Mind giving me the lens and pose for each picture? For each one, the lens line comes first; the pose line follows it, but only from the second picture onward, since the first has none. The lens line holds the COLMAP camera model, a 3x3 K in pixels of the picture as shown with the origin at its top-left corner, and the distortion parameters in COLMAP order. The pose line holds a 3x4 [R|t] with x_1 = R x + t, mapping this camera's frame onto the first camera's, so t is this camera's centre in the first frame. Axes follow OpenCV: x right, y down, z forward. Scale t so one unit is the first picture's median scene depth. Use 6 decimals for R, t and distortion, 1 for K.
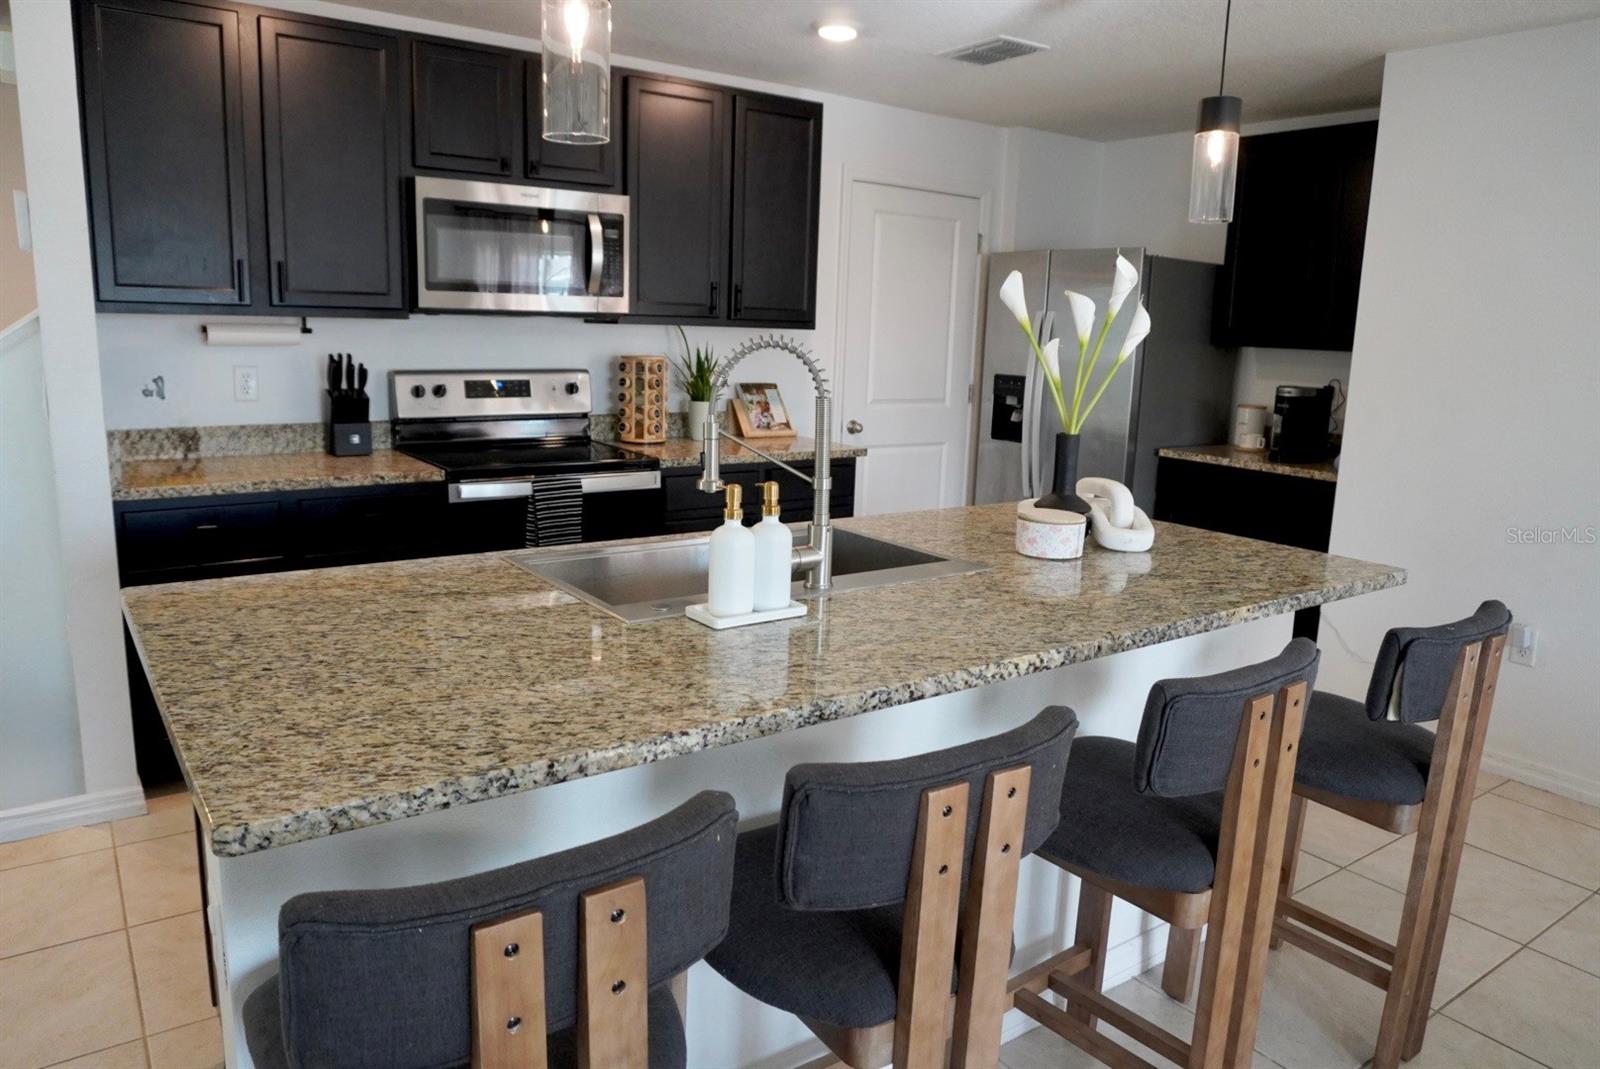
lens RADIAL K [[1079.9, 0, 800.0], [0, 1079.9, 534.5], [0, 0, 1]] dist [-0.030868, 0.000477]
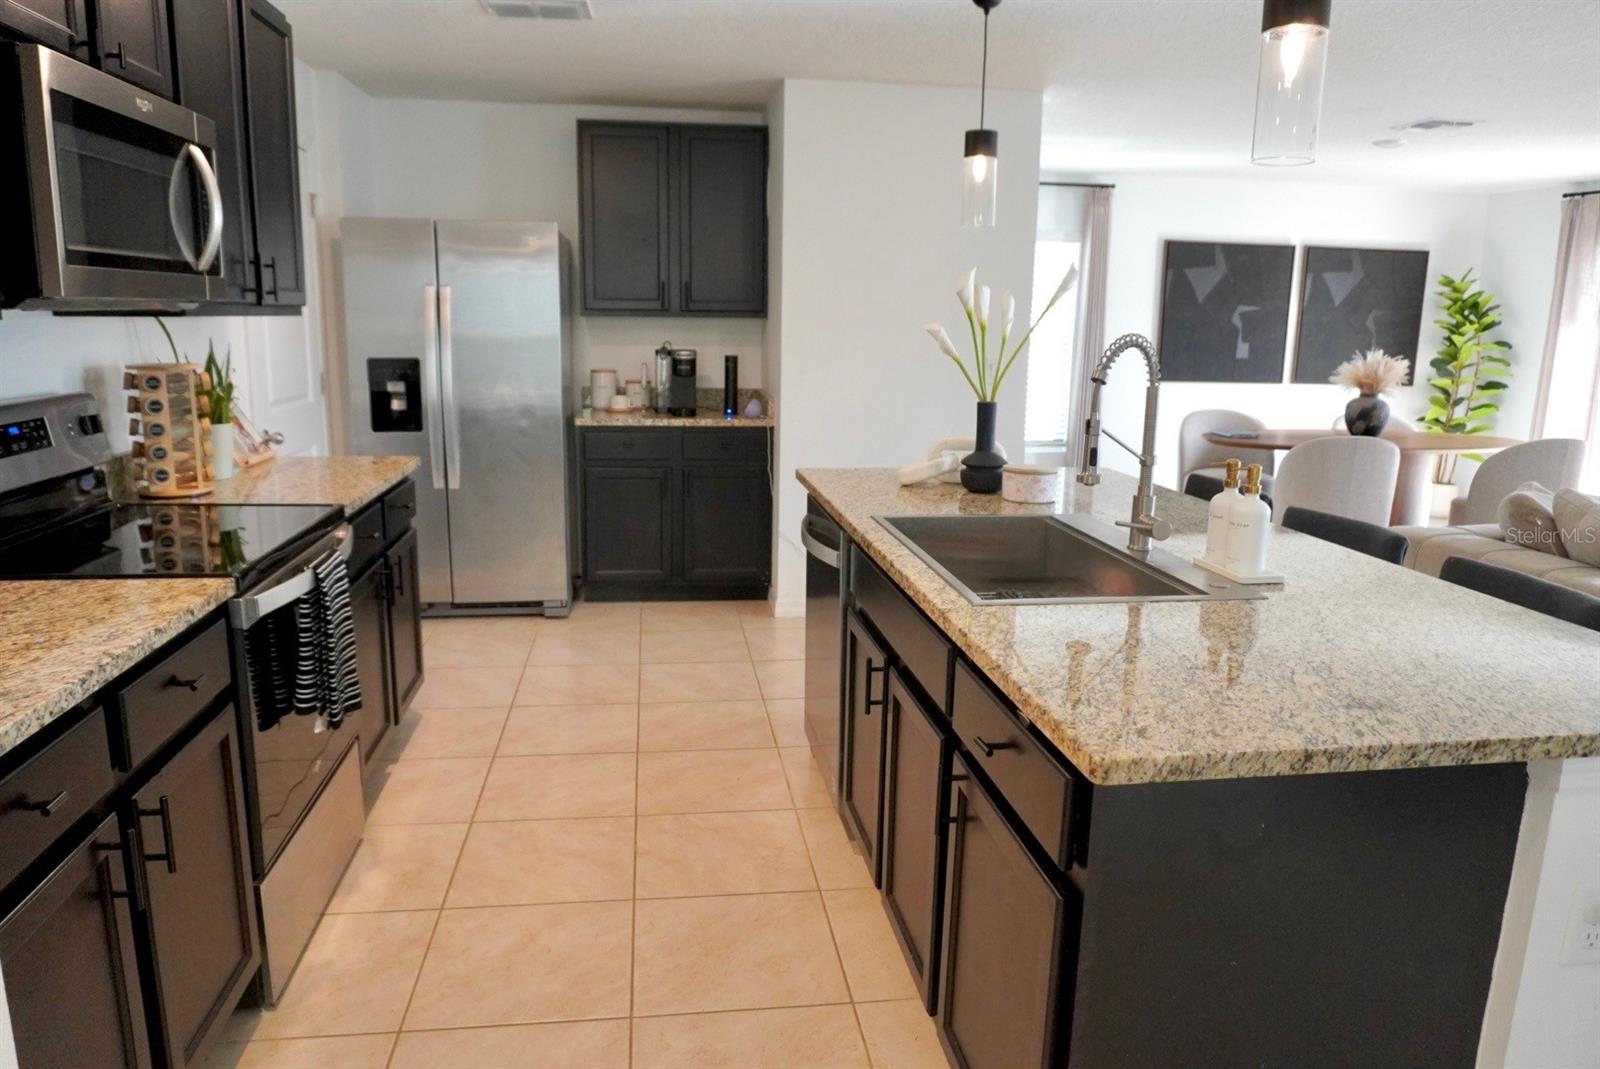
lens RADIAL K [[1079.9, 0, 800.0], [0, 1079.9, 534.5], [0, 0, 1]] dist [-0.030868, 0.000477]
pose [[0.462925, -0.204618, 0.862457, -0.956116], [0.168103, 0.975600, 0.141232, -0.159213], [-0.870311, 0.079602, 0.486027, 0.623686]]
